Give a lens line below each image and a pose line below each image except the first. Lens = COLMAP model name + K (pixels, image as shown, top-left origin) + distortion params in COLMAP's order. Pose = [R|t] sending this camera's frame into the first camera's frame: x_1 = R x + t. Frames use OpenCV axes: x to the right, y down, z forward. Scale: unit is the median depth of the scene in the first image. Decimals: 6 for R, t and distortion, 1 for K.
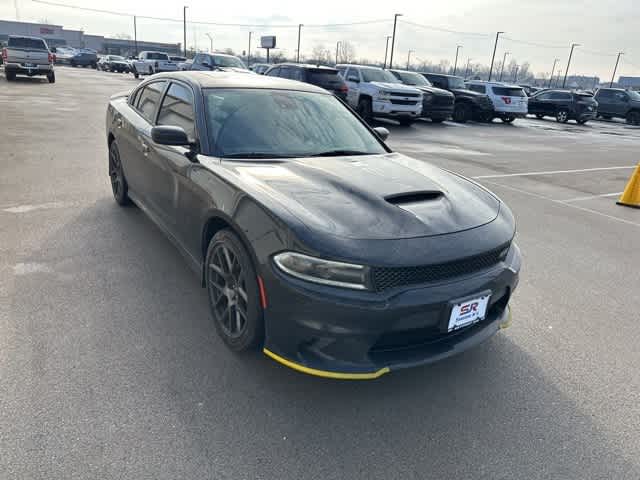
lens RADIAL K [[453.9, 0, 320.0], [0, 453.9, 240.0], [0, 0, 1]] dist [0.046936, -0.046800]
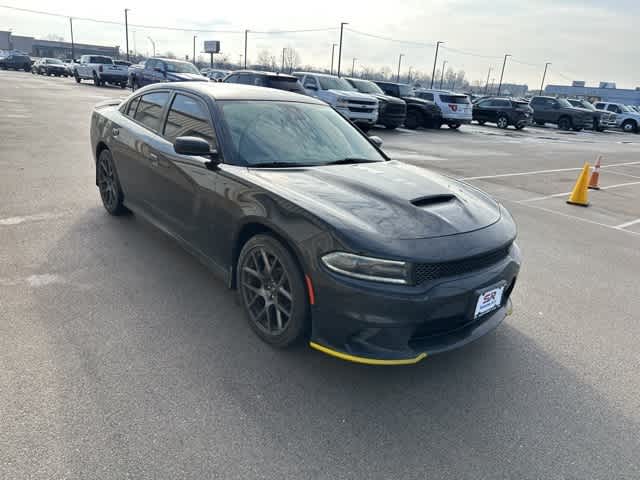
lens RADIAL K [[453.9, 0, 320.0], [0, 453.9, 240.0], [0, 0, 1]] dist [0.046936, -0.046800]
pose [[0.993132, -0.030015, 0.113083, -0.094785], [0.031244, 0.999470, -0.009114, 0.002068], [-0.112750, 0.012585, 0.993544, -0.036594]]
